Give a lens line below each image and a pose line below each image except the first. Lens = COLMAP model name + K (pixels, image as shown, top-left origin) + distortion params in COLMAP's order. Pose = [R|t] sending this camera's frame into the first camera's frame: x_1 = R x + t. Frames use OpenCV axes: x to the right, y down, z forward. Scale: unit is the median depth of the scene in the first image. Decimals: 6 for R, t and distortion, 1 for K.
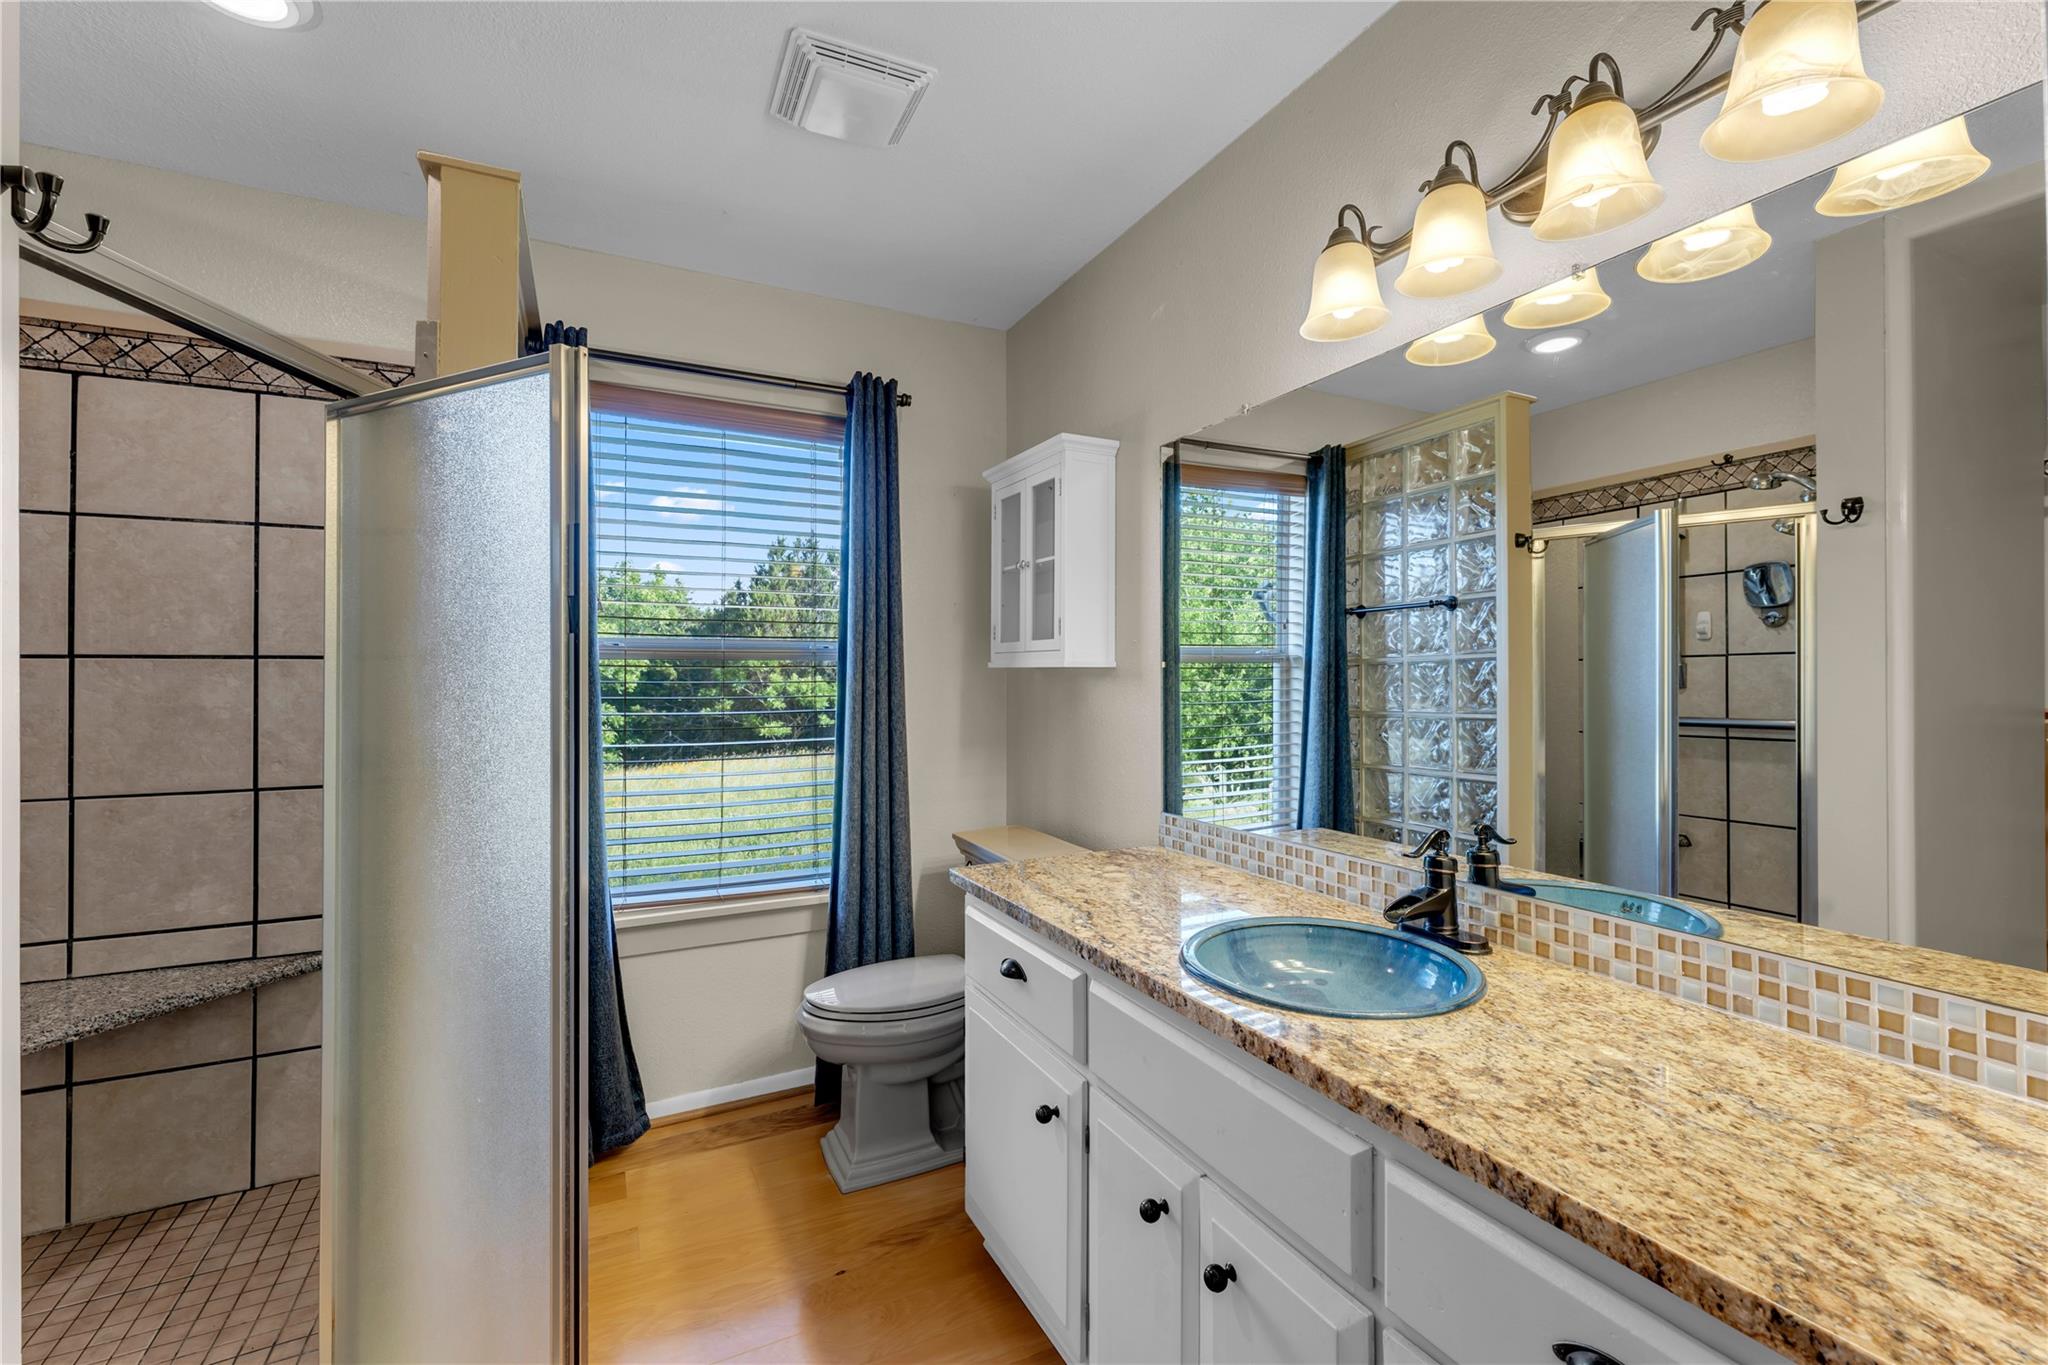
lens RADIAL K [[897.9, 0, 1025.5], [0, 897.9, 673.4], [0, 0, 1]] dist [-0.007456, 0.000634]
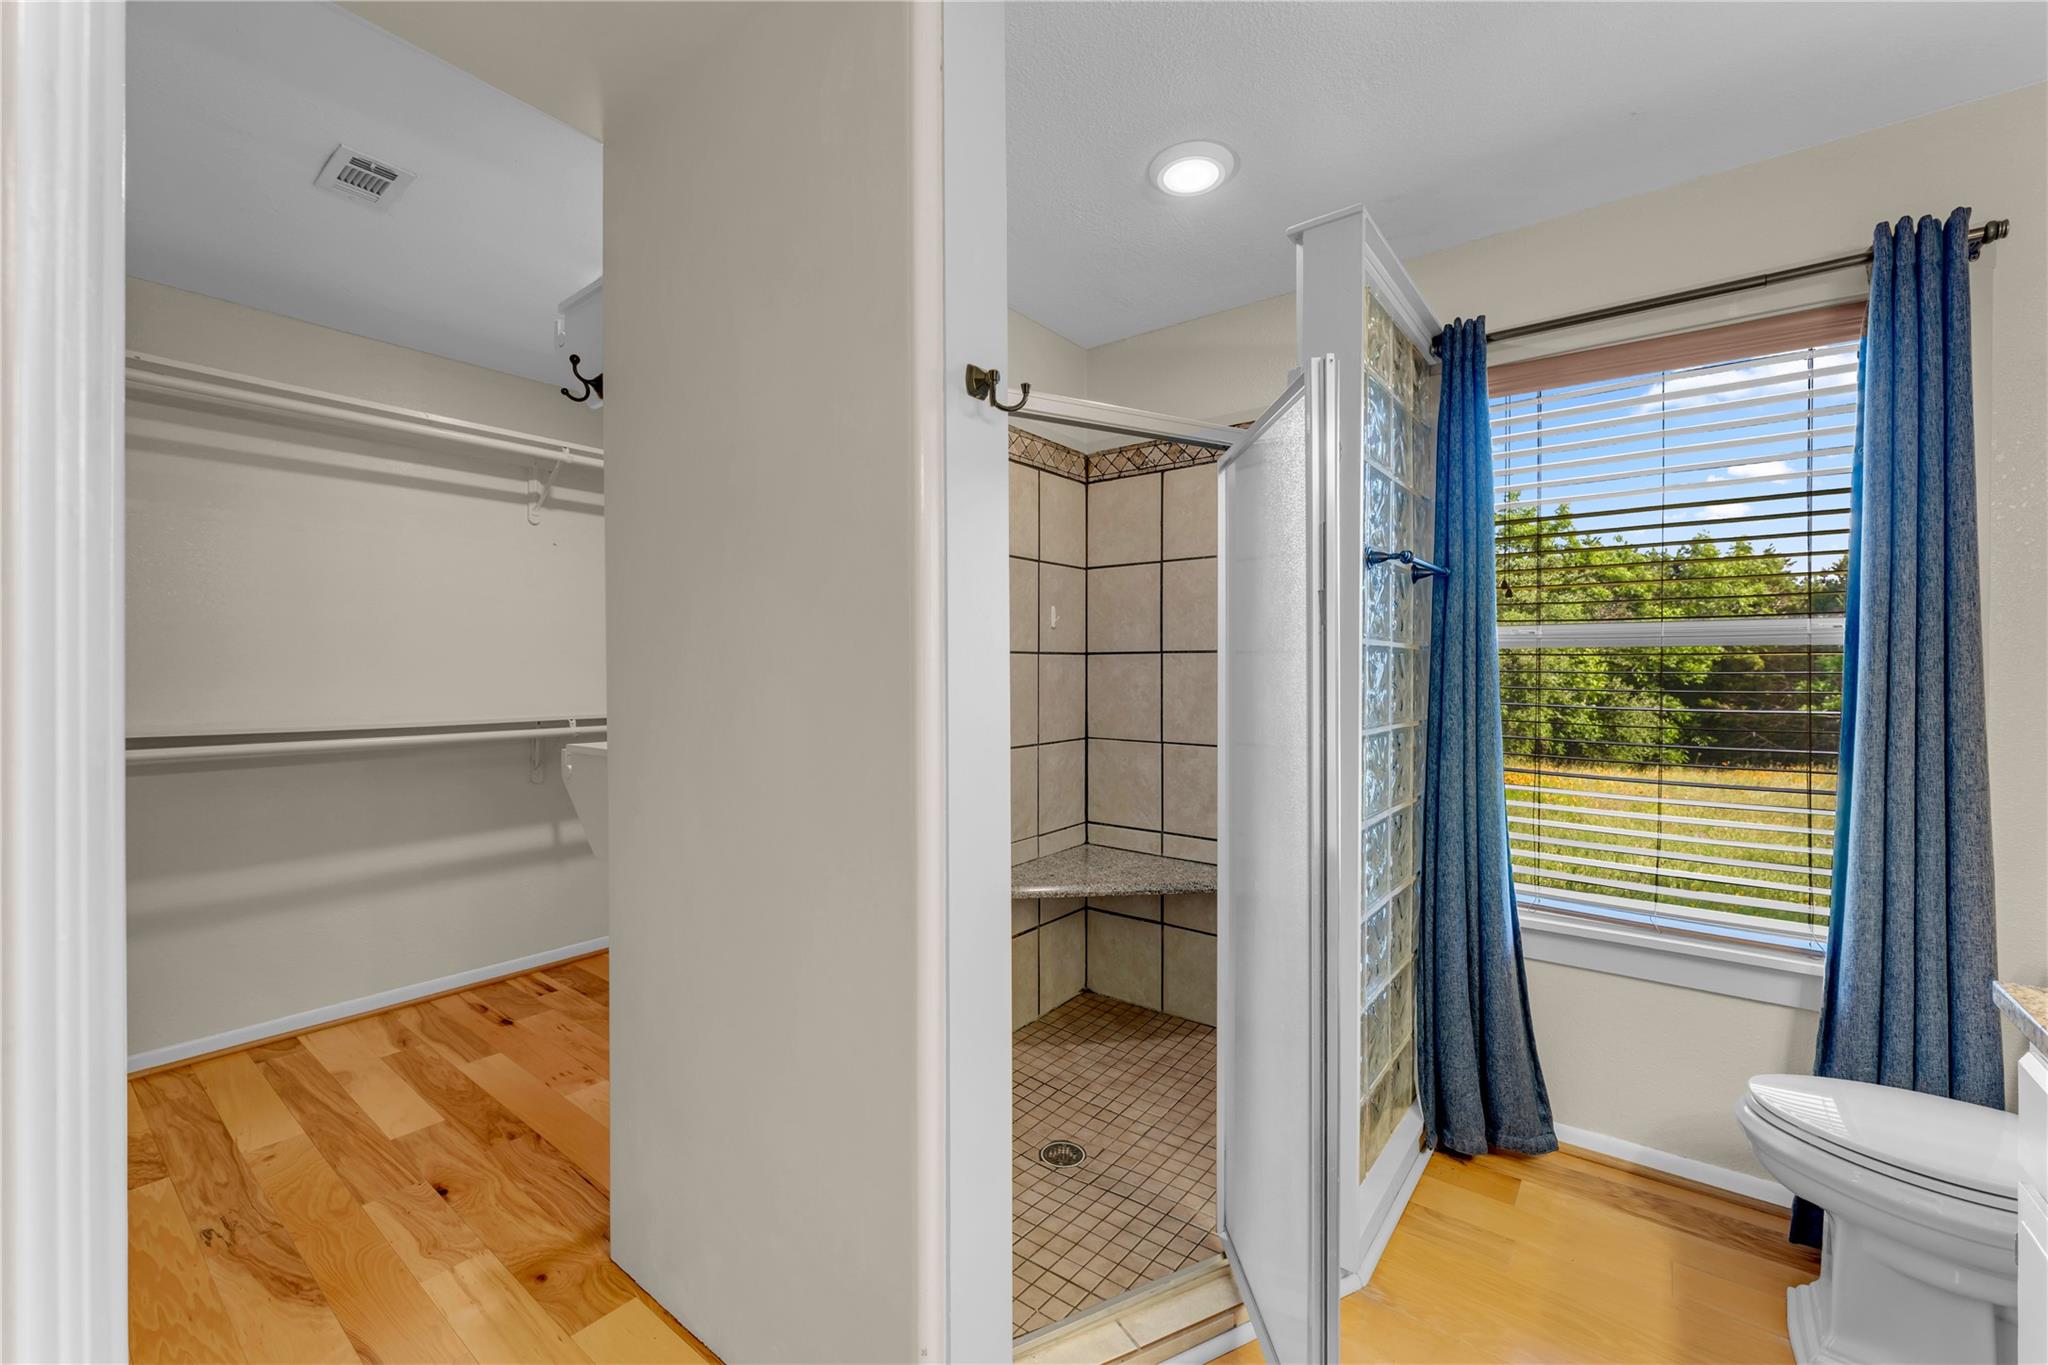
lens RADIAL K [[827.2, 0, 1014.9], [0, 827.2, 677.6], [0, 0, 1]] dist [0.000227, -0.000229]
pose [[0.409019, 0.015034, -0.912402, 0.122552], [0.001107, 0.999855, 0.016971, 0.000132], [0.912525, -0.007951, 0.408944, 0.129611]]
